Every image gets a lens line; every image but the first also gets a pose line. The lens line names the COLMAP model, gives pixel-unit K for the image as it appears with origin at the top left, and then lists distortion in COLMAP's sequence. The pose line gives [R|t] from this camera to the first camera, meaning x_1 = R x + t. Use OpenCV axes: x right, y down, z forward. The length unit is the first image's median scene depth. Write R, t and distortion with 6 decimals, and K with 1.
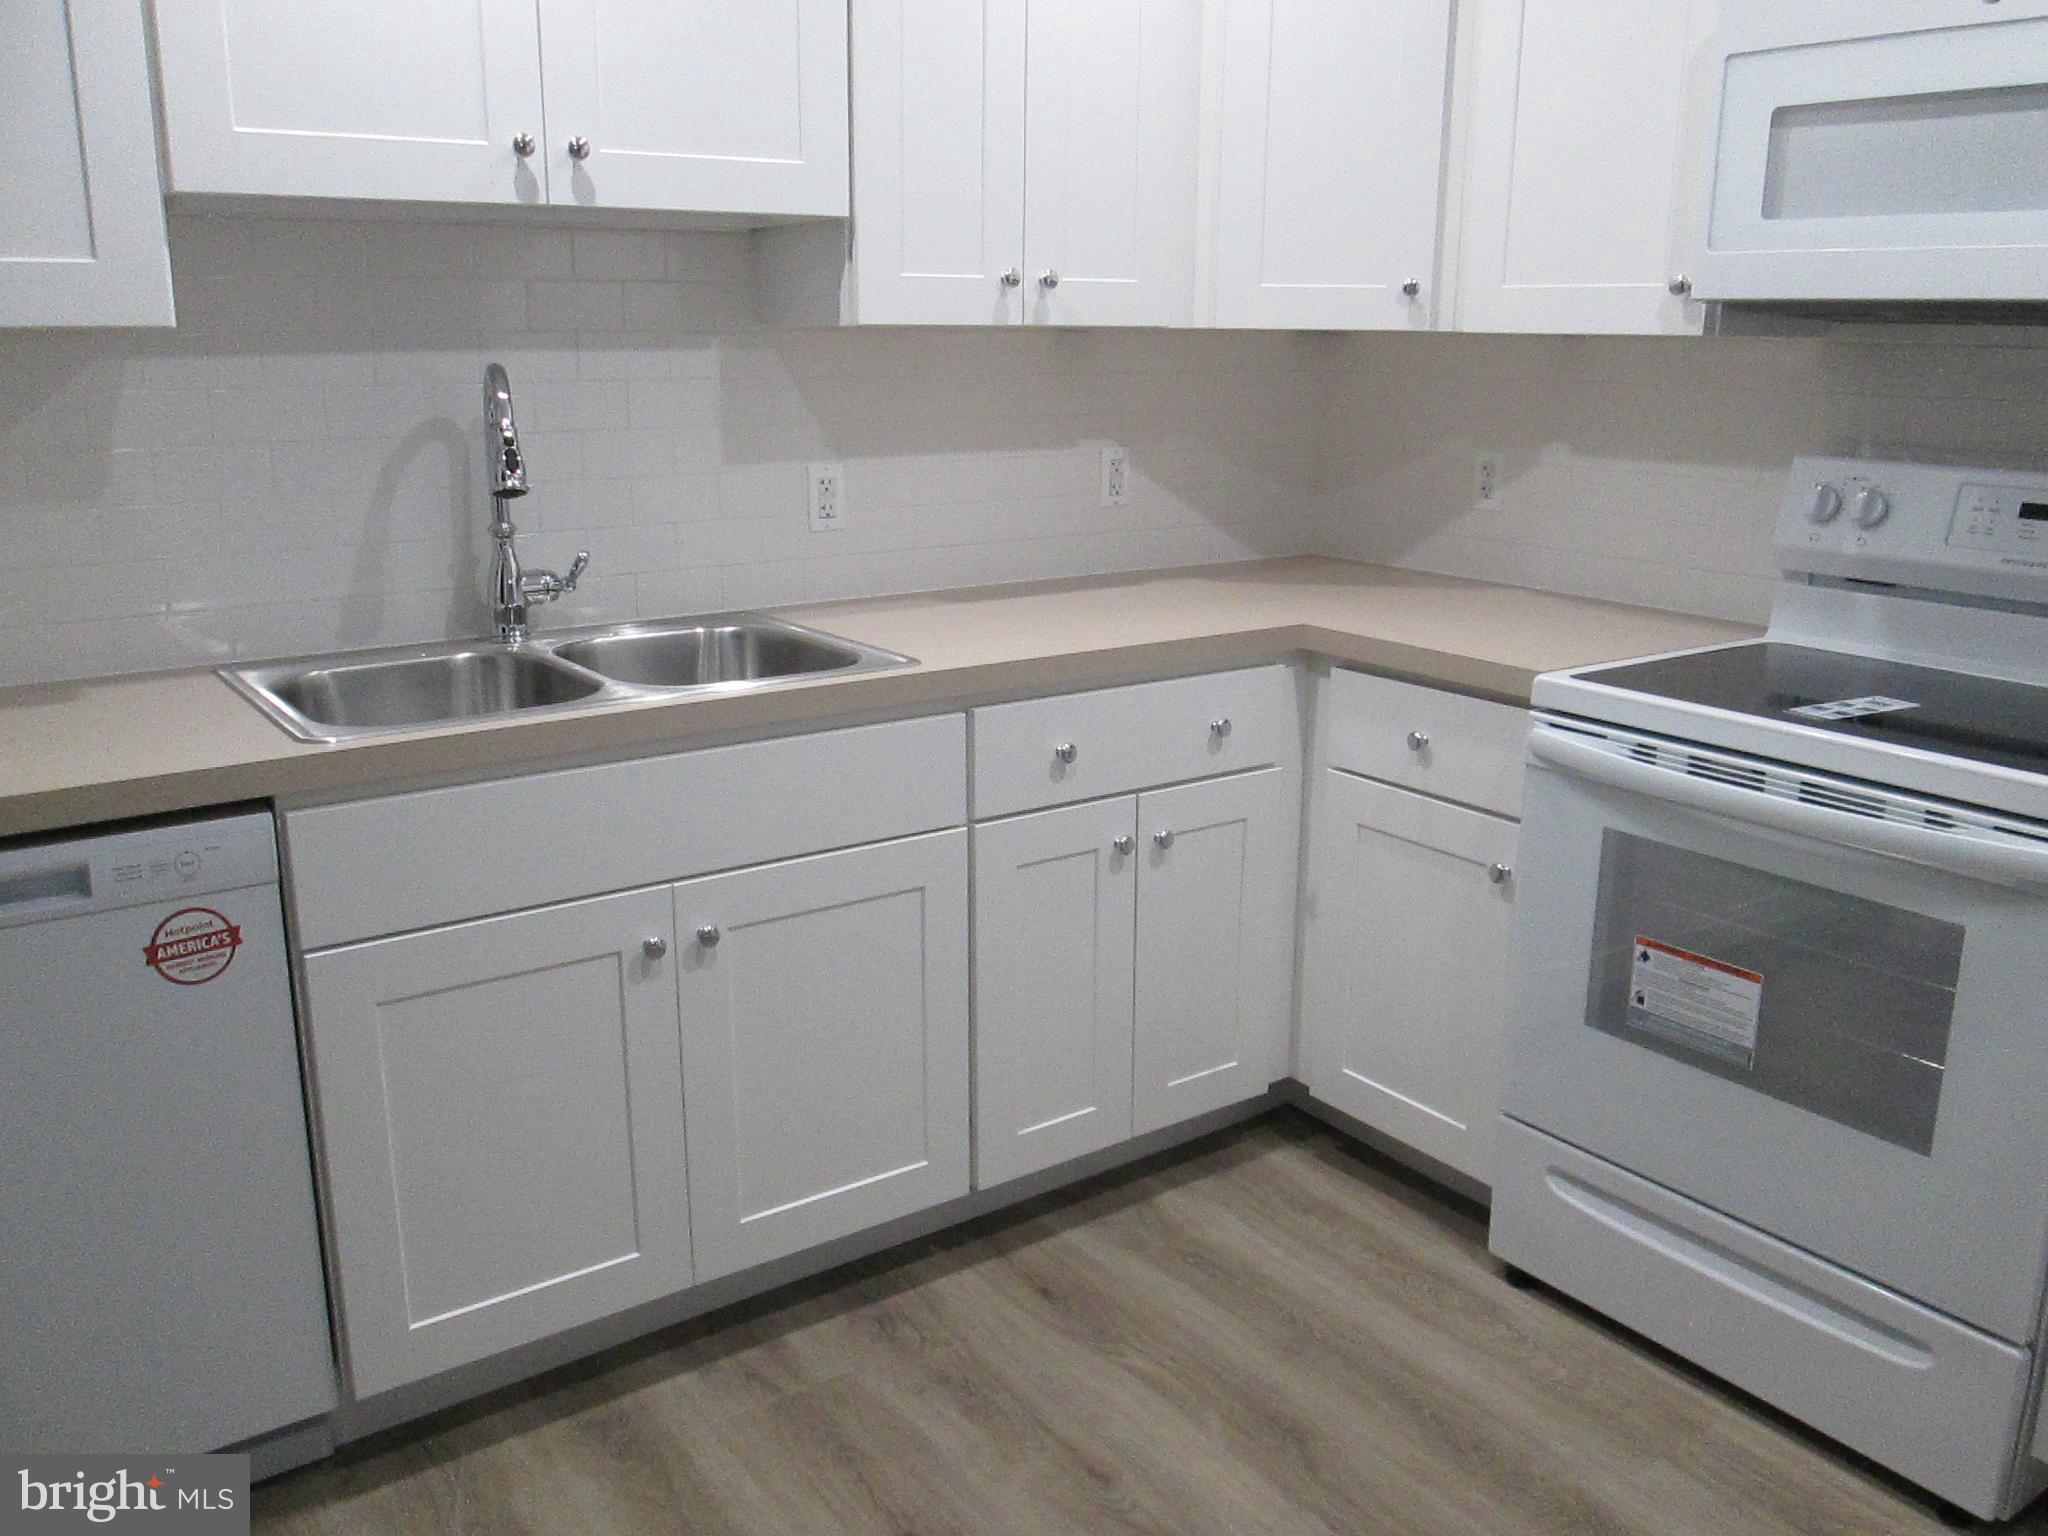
lens RADIAL K [[1692.5, 0, 1024.0], [0, 1692.5, 768.0], [0, 0, 1]] dist [-0.054596, 0.003906]
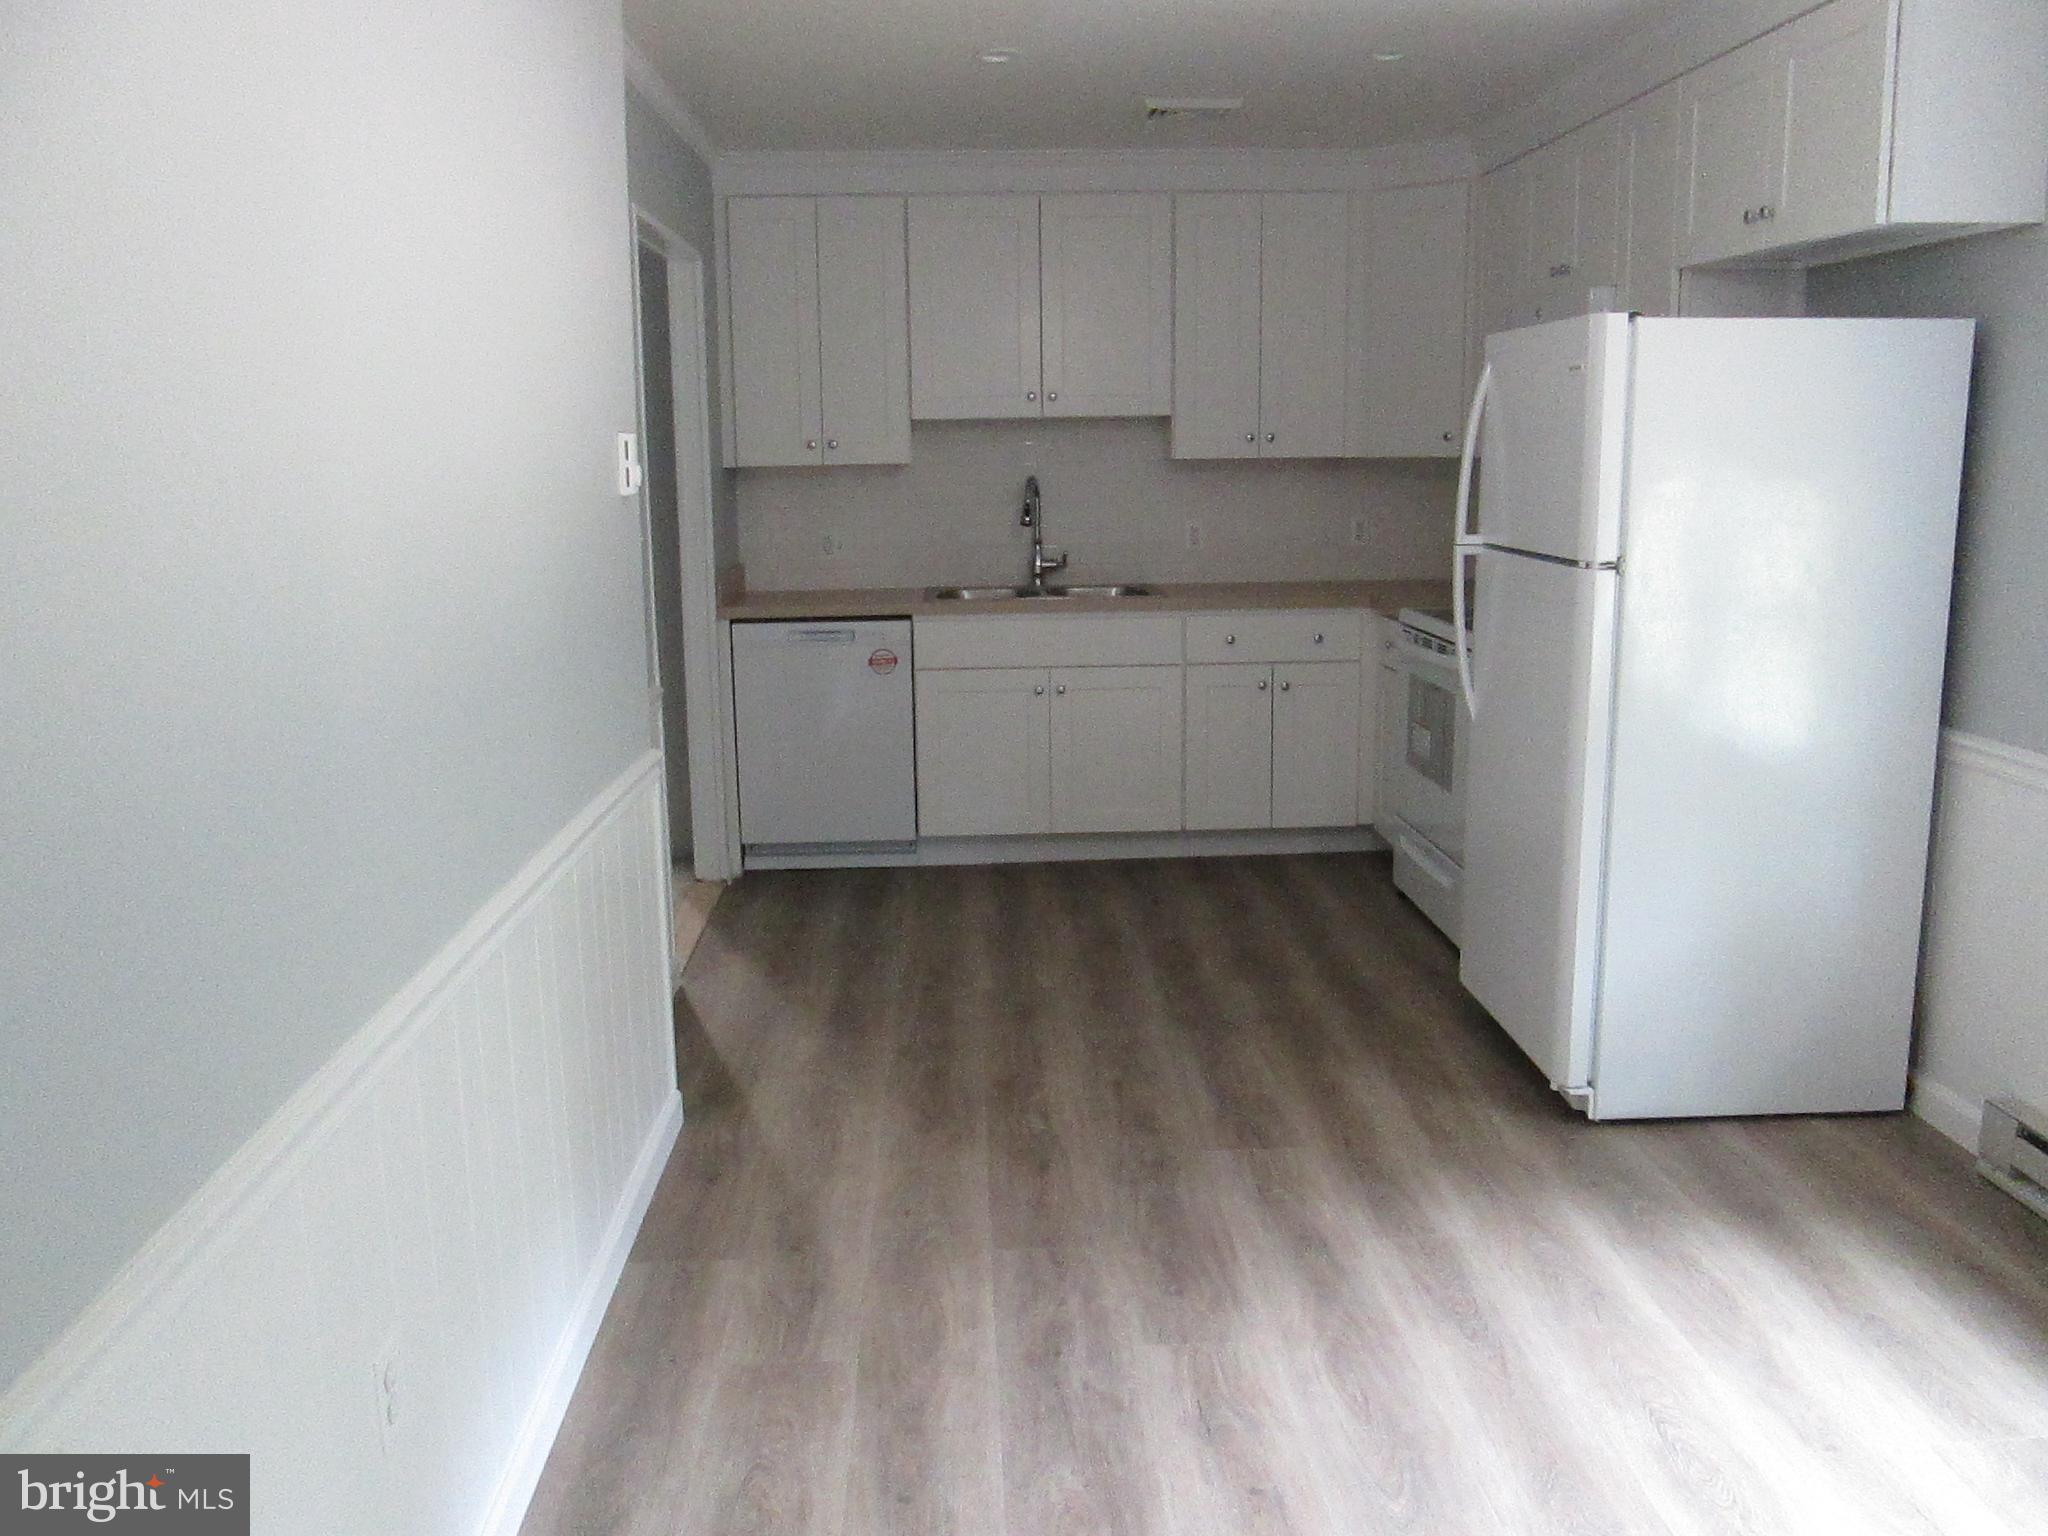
lens RADIAL K [[1692.5, 0, 1024.0], [0, 1692.5, 768.0], [0, 0, 1]] dist [-0.054596, 0.003906]
pose [[0.837913, 0.082338, -0.539558, 1.122515], [-0.117149, 0.992648, -0.030446, 0.287695], [0.533084, 0.088720, 0.841398, -1.166318]]
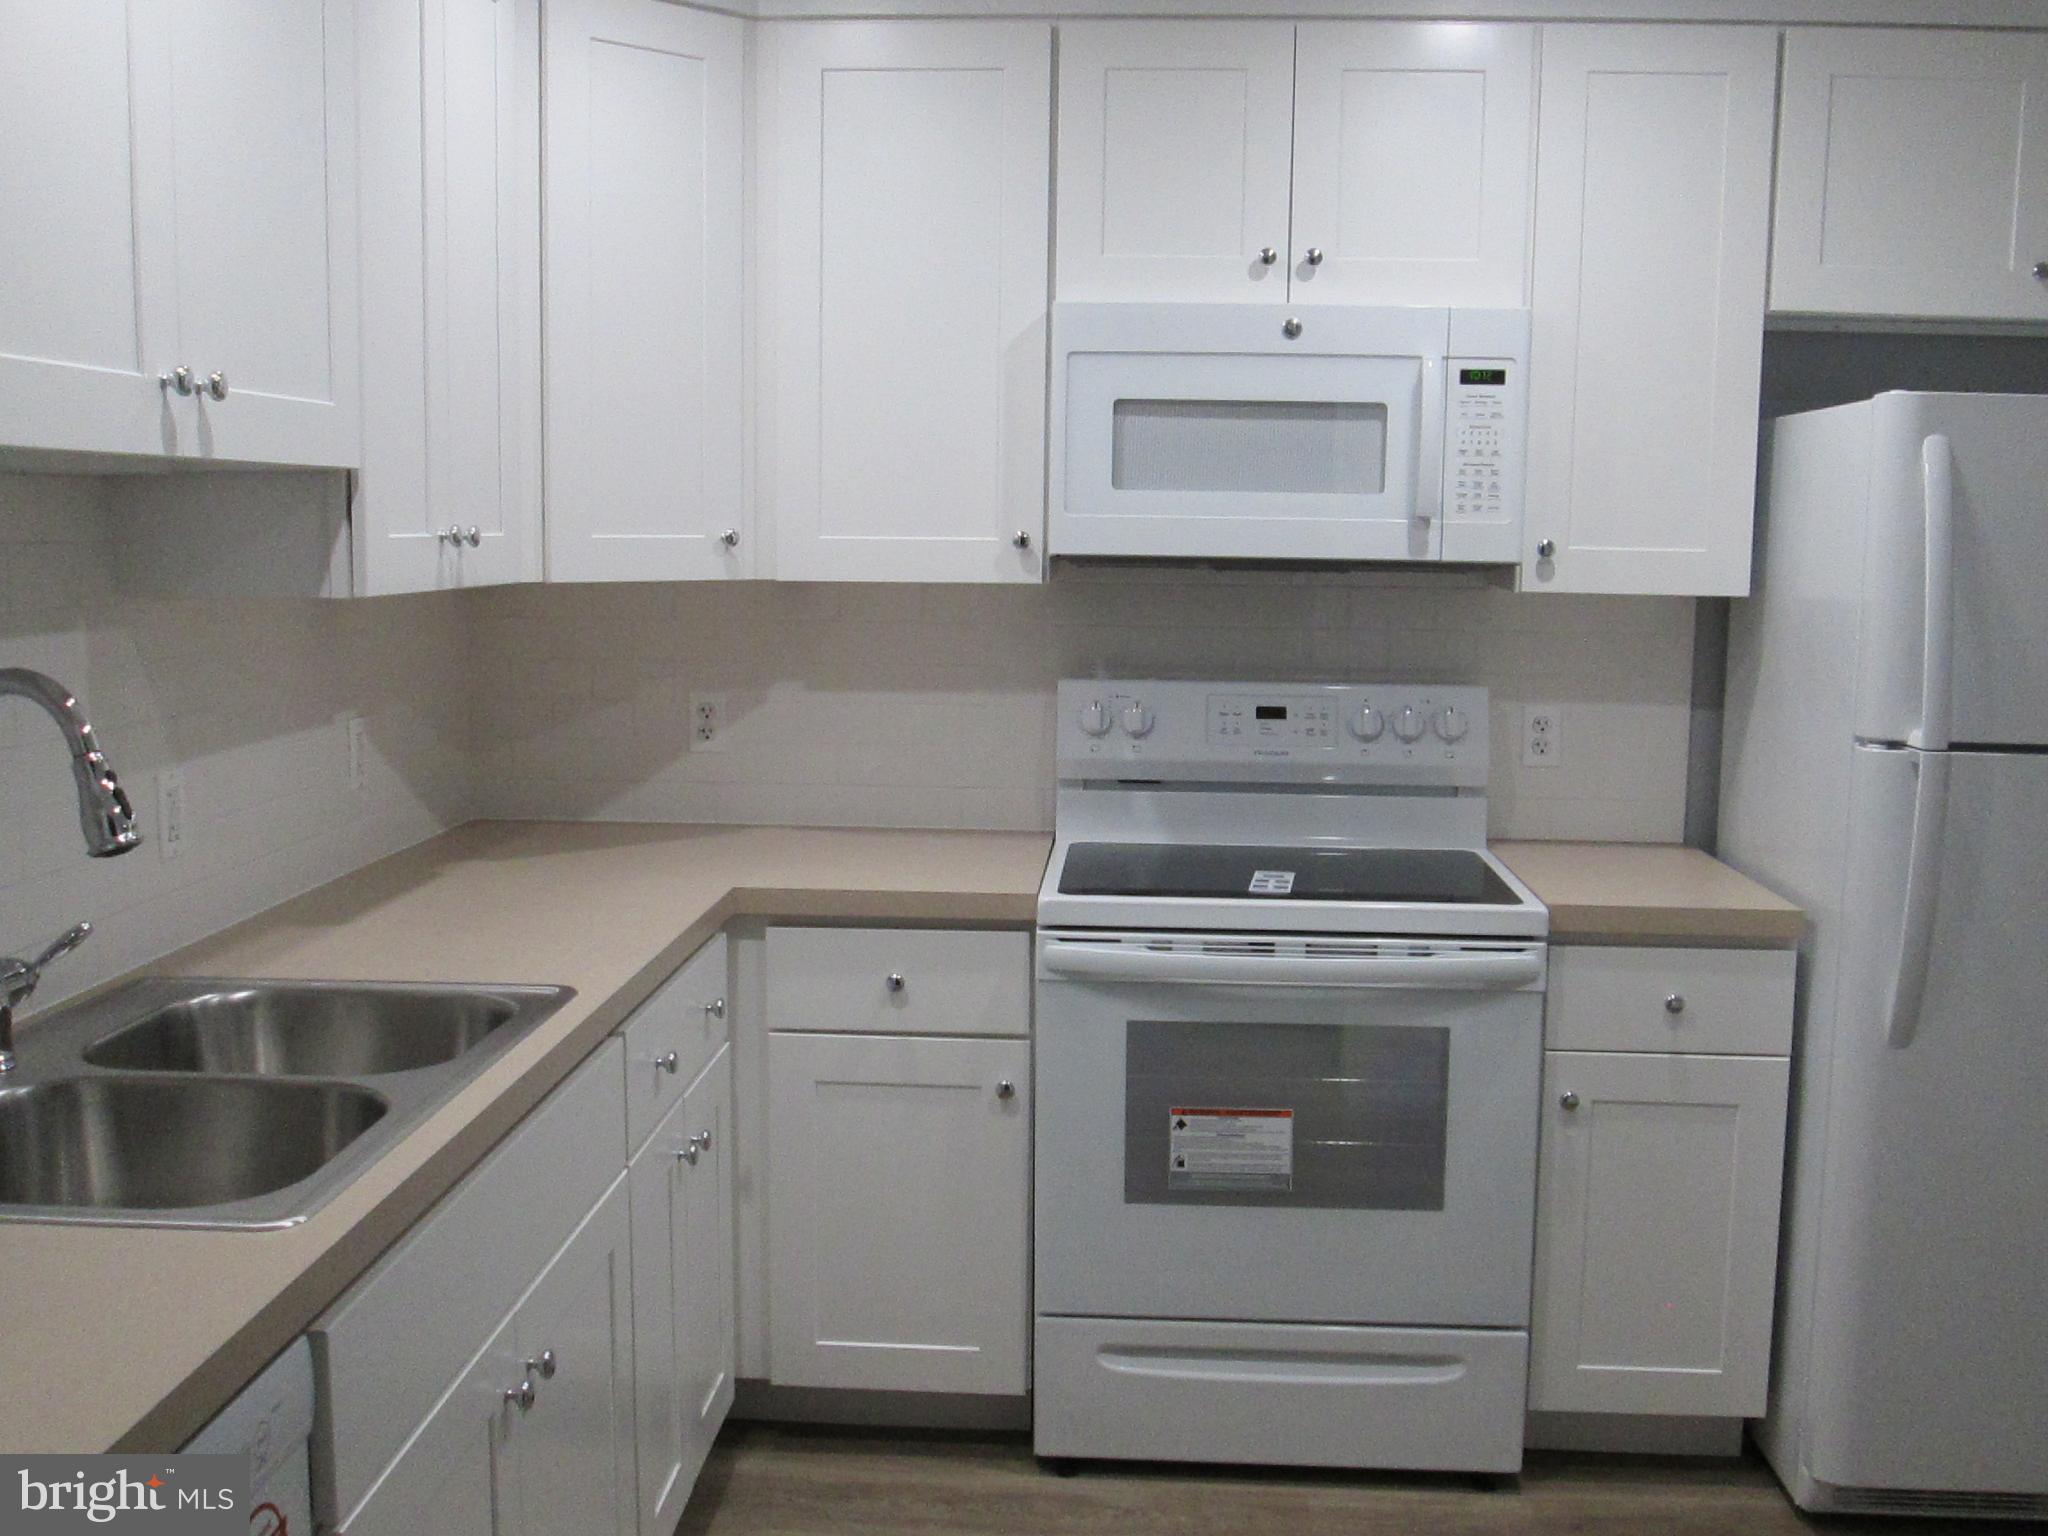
lens RADIAL K [[2003.1, 0, 1024.0], [0, 2003.1, 768.0], [0, 0, 1]] dist [-0.061962, -0.014465]
pose [[0.625418, -0.093758, 0.774636, -0.694188], [0.189769, 0.981224, -0.034451, -0.094384], [-0.756862, 0.168549, 0.631468, 0.175742]]
